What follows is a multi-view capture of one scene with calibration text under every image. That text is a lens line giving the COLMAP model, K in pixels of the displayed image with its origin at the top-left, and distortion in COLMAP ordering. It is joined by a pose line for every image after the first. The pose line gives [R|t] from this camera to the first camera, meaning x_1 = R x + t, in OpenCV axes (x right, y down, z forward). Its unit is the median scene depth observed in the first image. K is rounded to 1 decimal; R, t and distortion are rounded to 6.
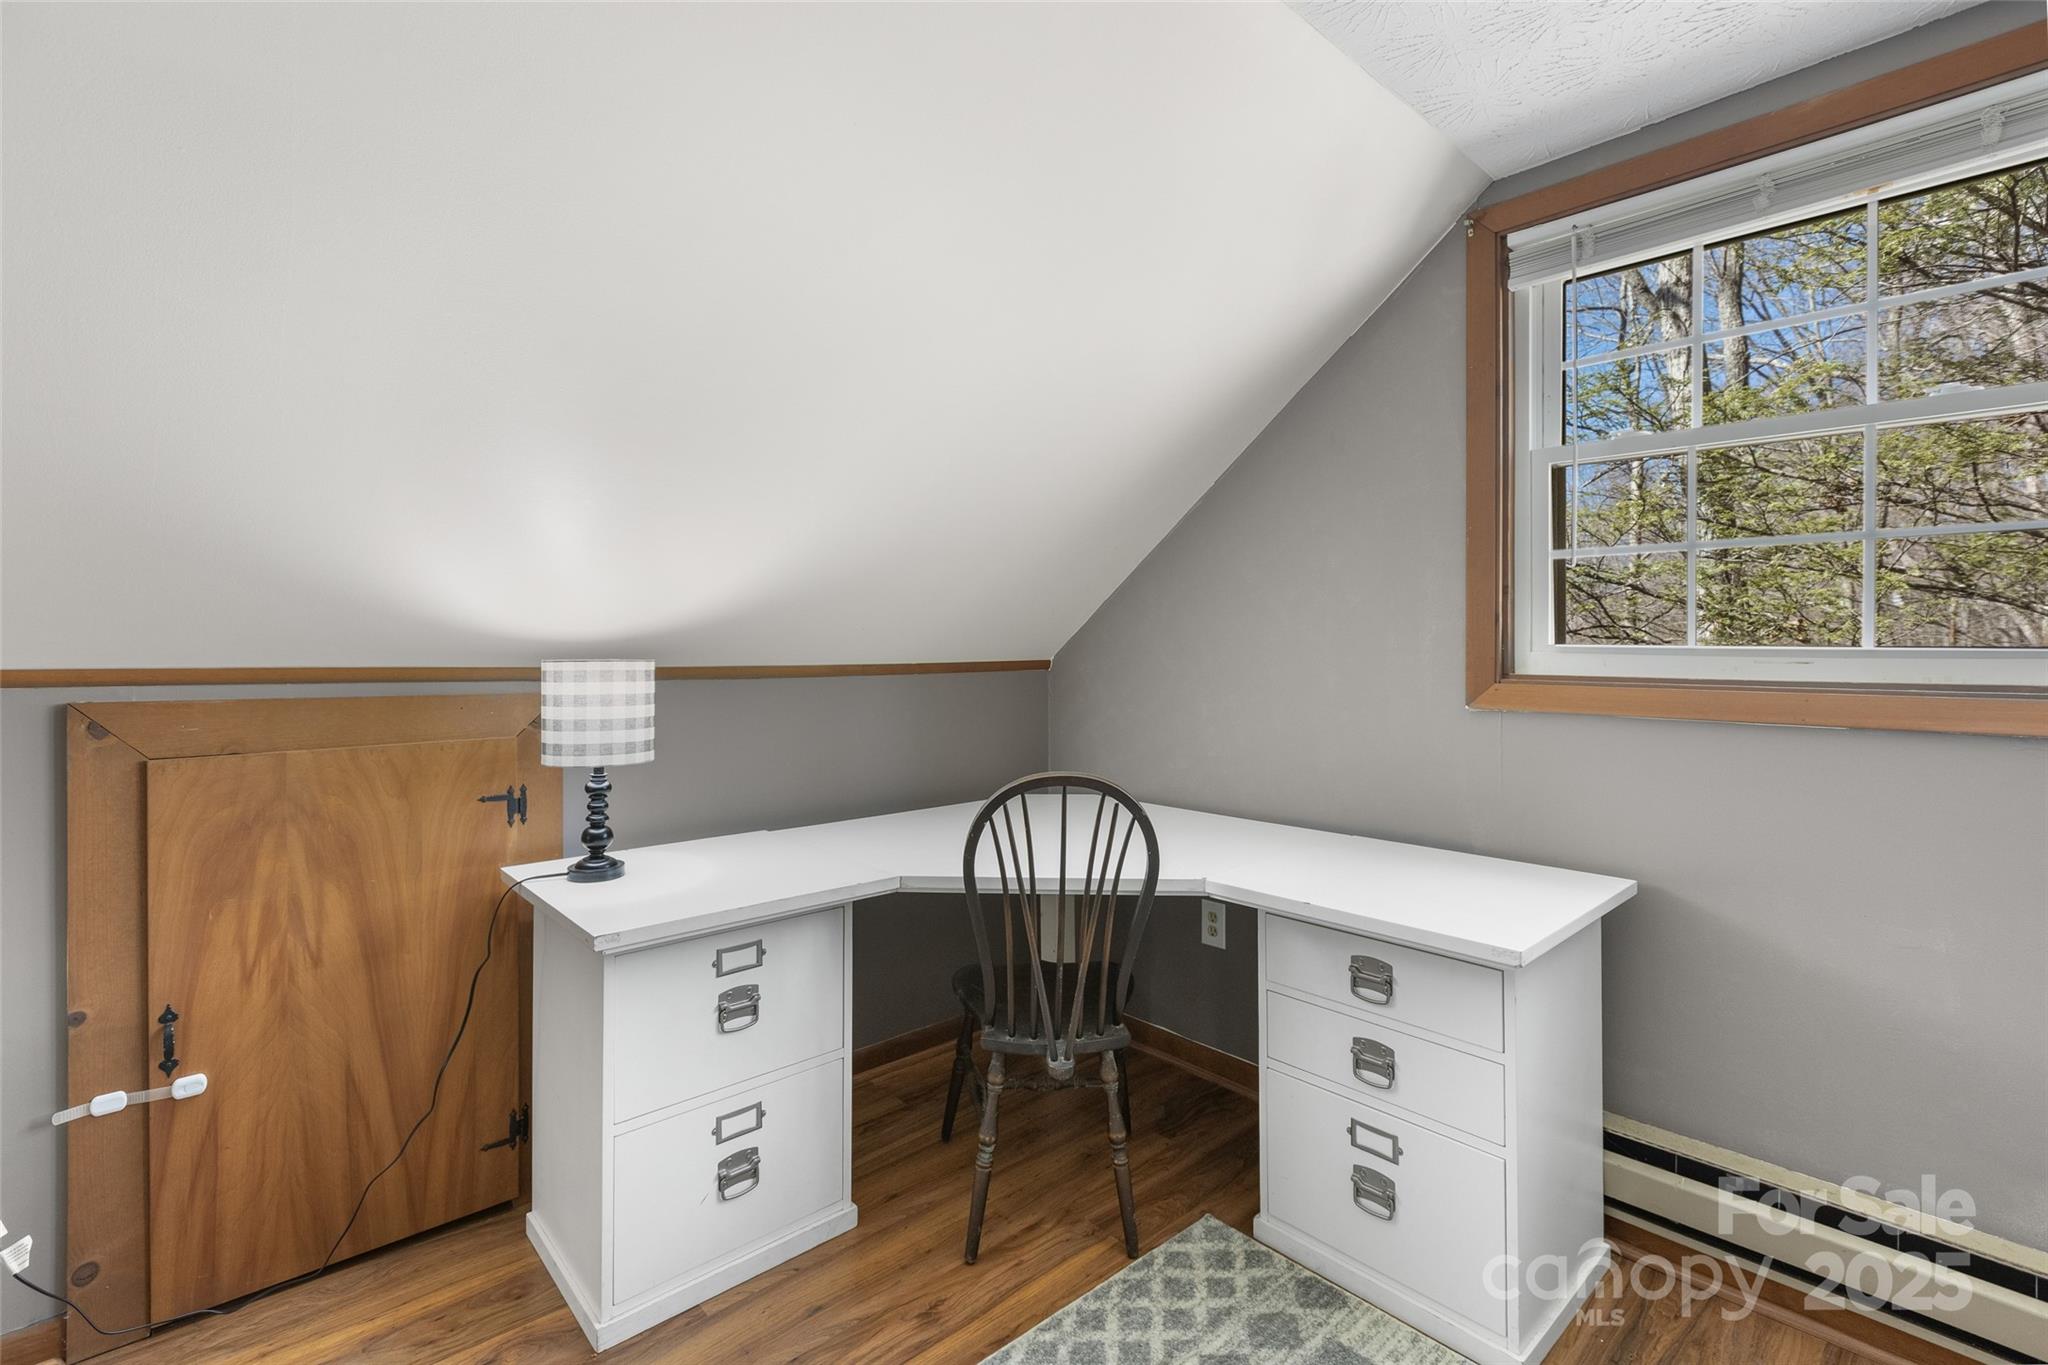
lens RADIAL K [[941.0, 0, 1030.3], [0, 941.0, 640.0], [0, 0, 1]] dist [0.002624, 0.000082]
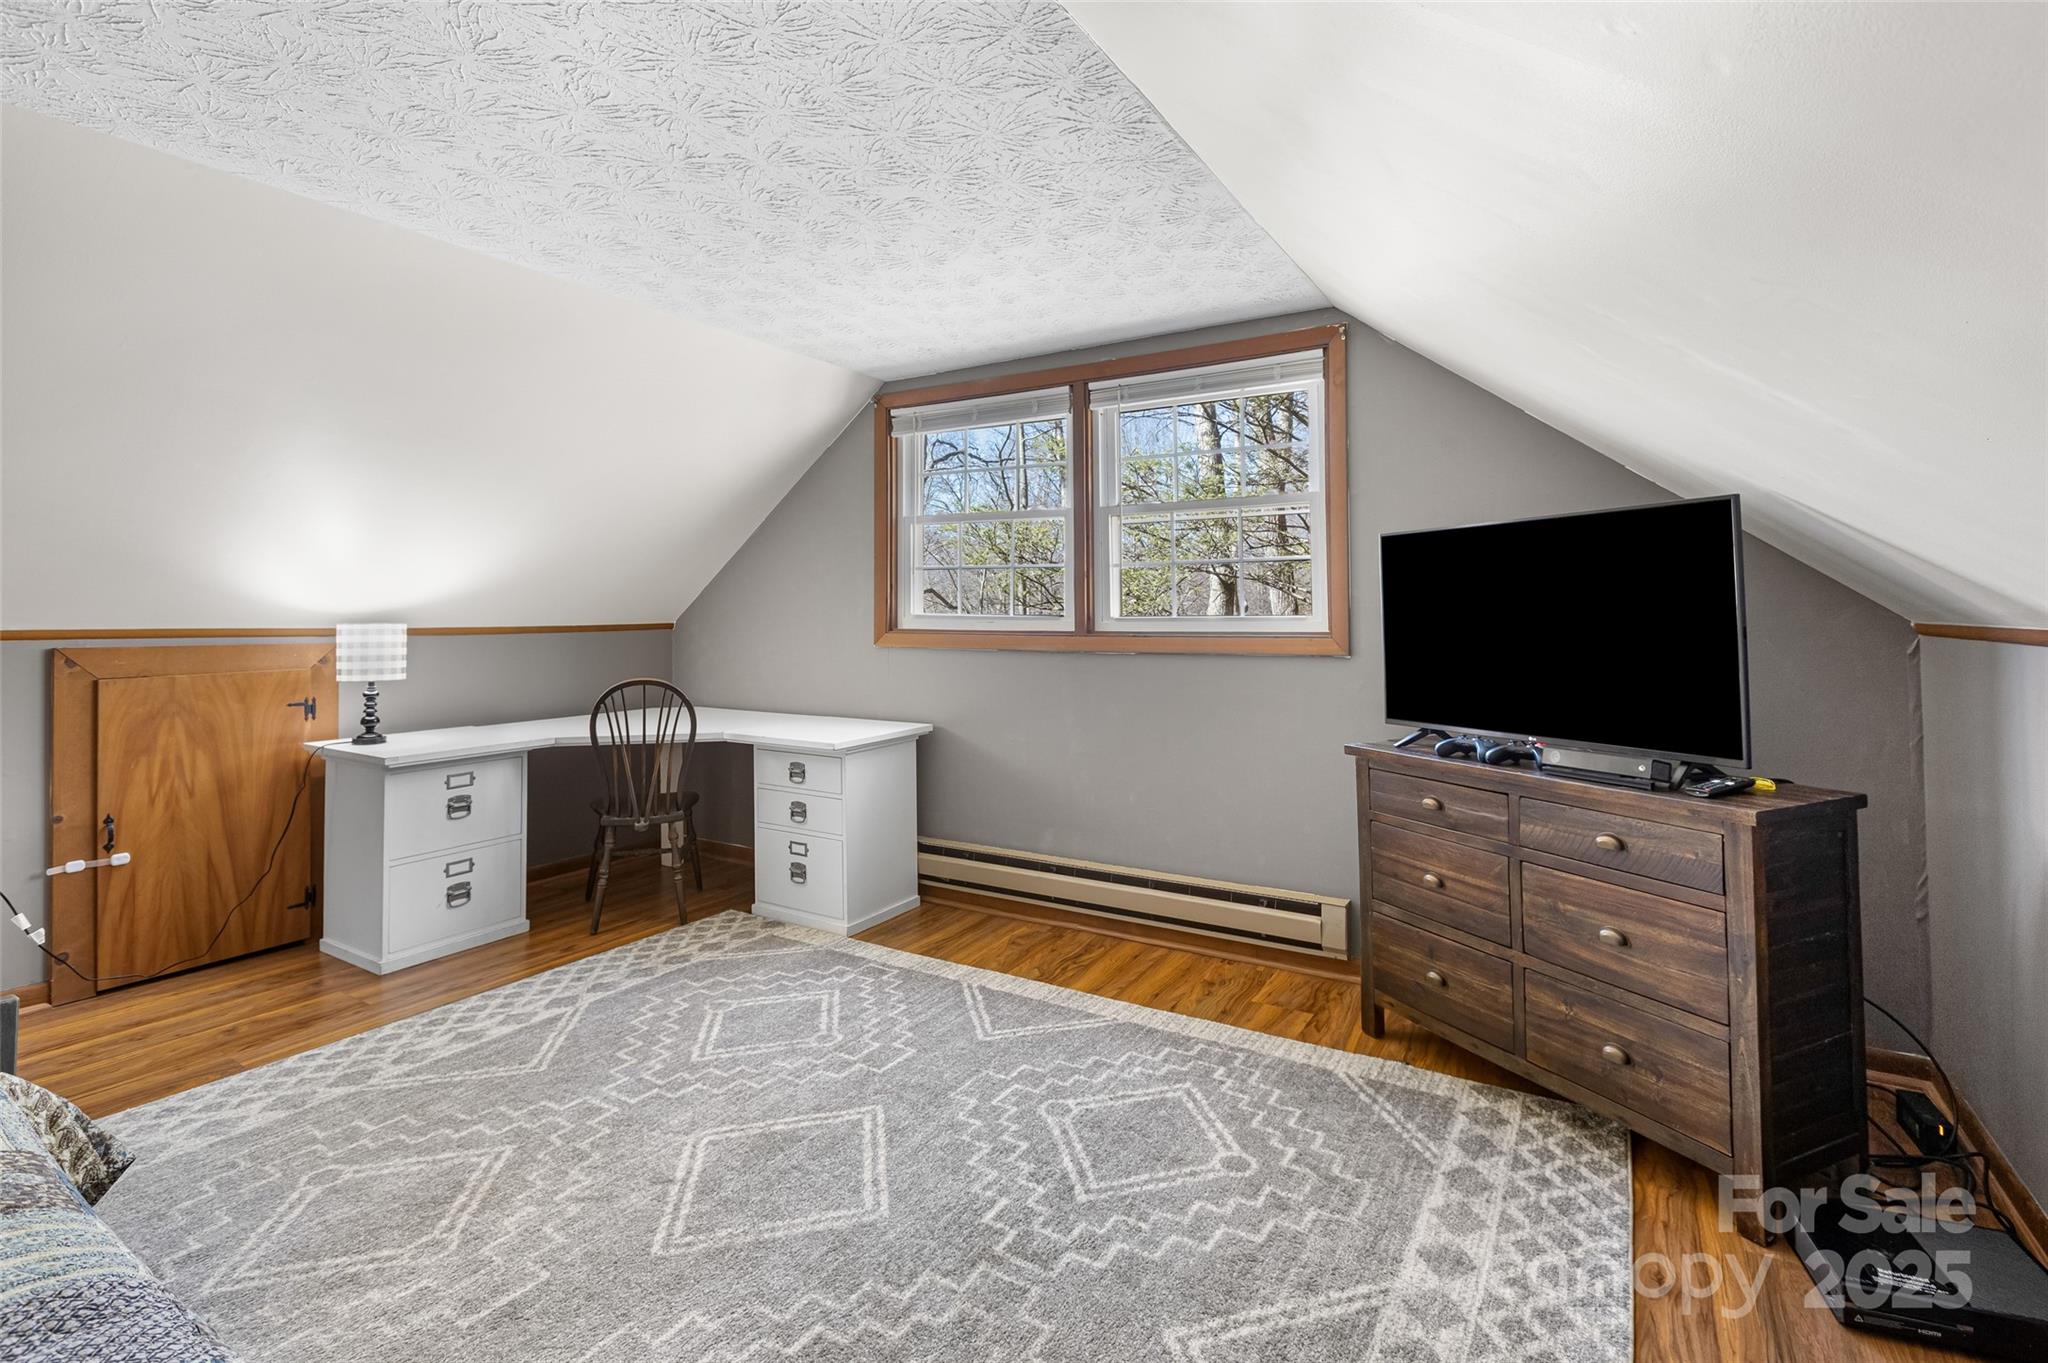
lens RADIAL K [[946.8, 0, 1028.5], [0, 946.8, 599.8], [0, 0, 1]] dist [0.000925, 0.000233]
pose [[0.958717, 0.002910, 0.284348, 0.245525], [-0.001462, 0.999985, -0.005306, -0.017900], [-0.284359, 0.004671, 0.958707, -1.156291]]
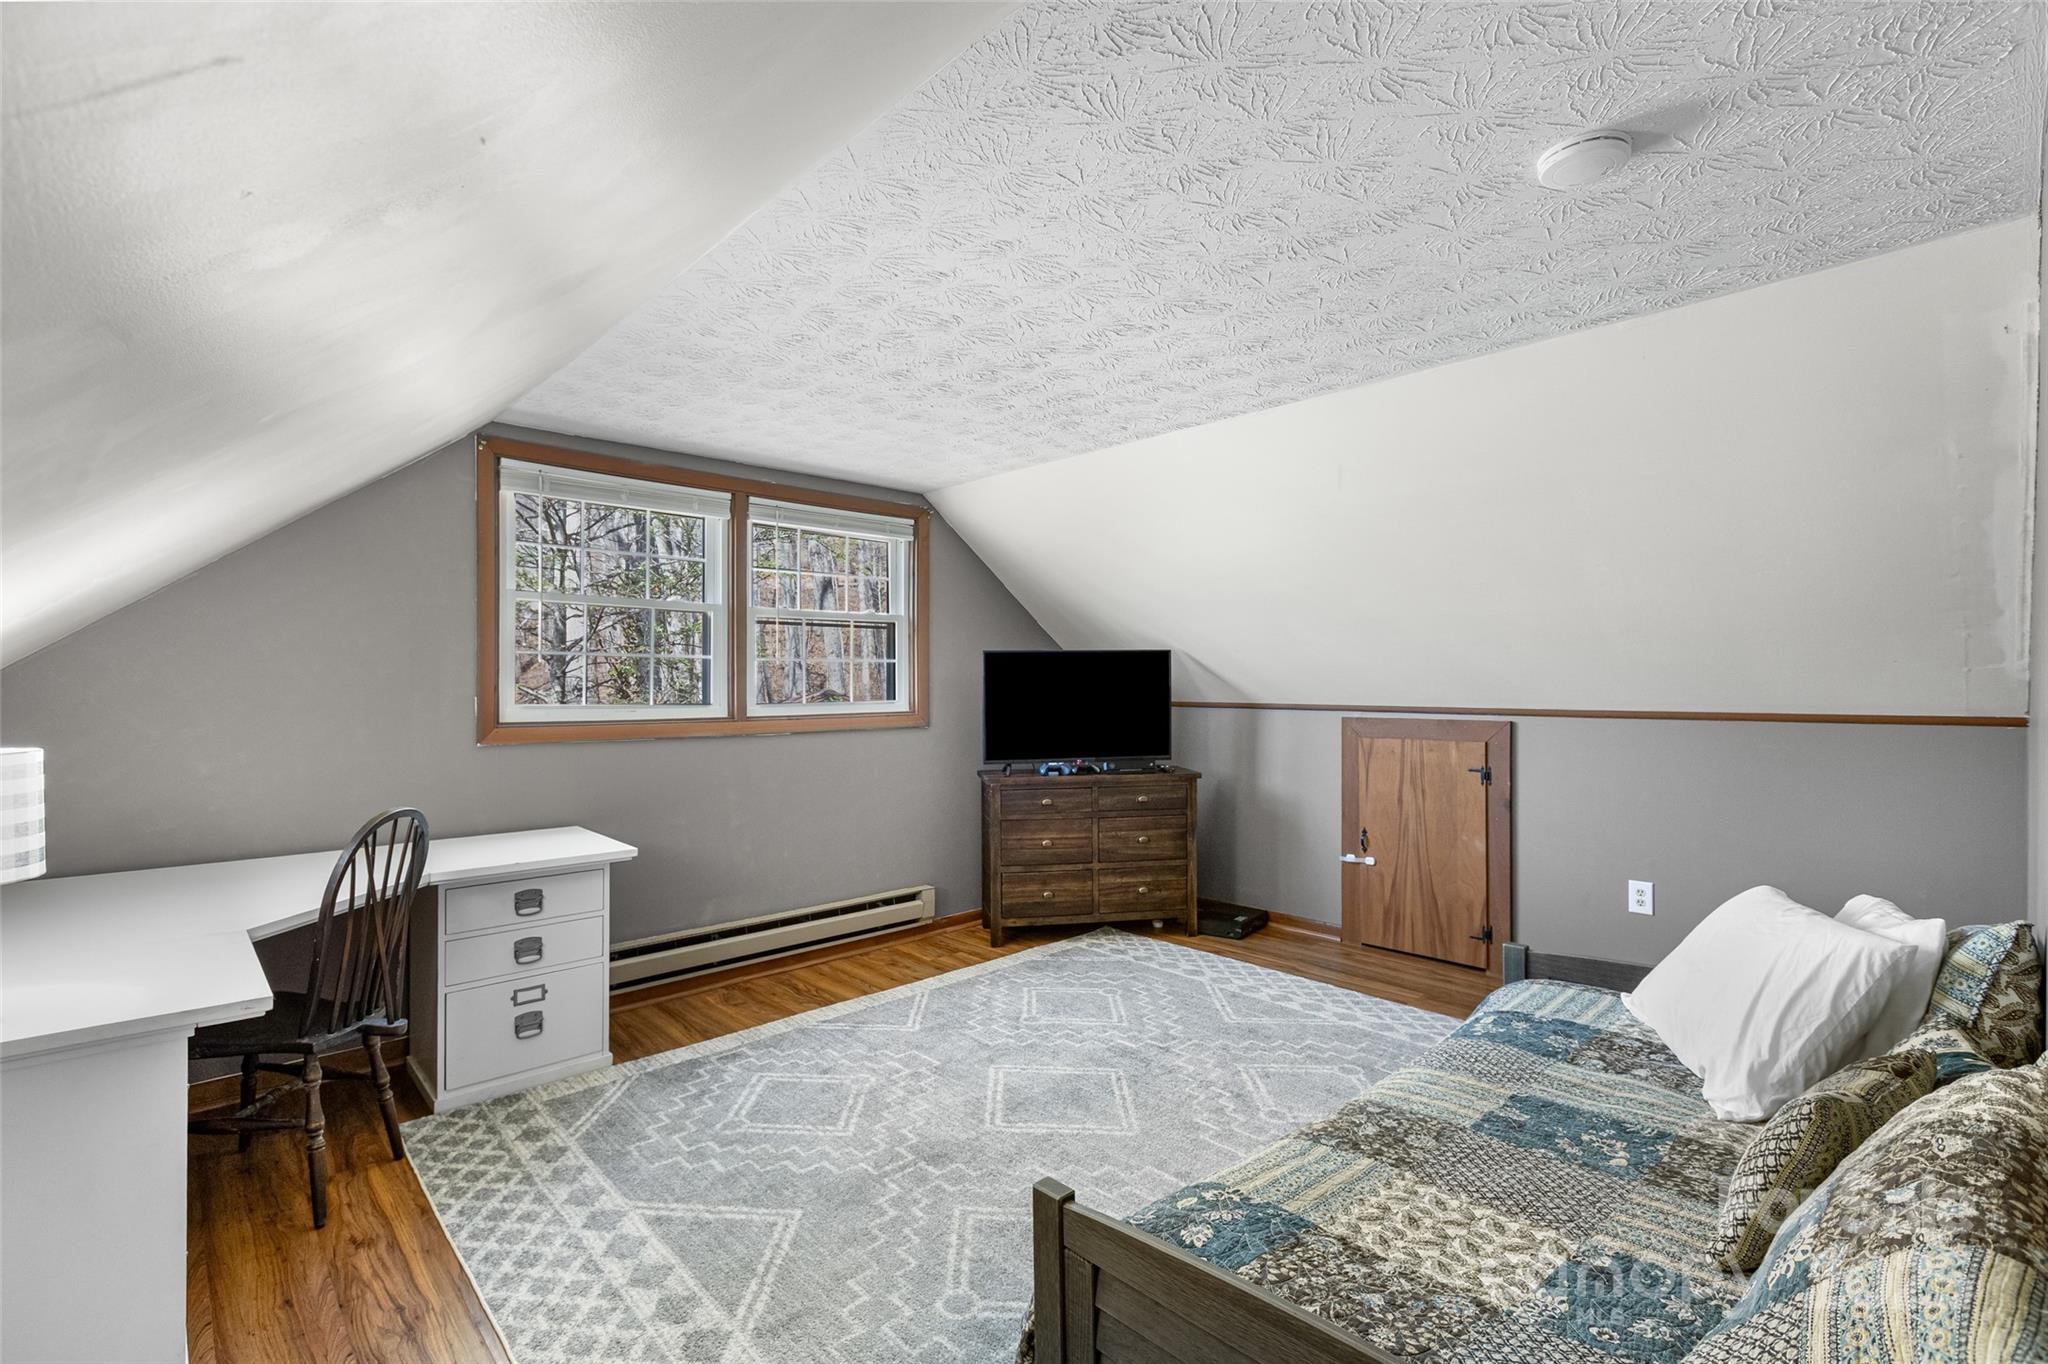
lens RADIAL K [[920.0, 0, 1016.9], [0, 920.0, 691.0], [0, 0, 1]] dist [0.002560, 0.000202]
pose [[-0.017615, -0.004051, 0.999837, -1.291298], [-0.005429, 0.999977, 0.003956, -0.035678], [-0.999830, -0.005358, -0.017636, 0.135212]]
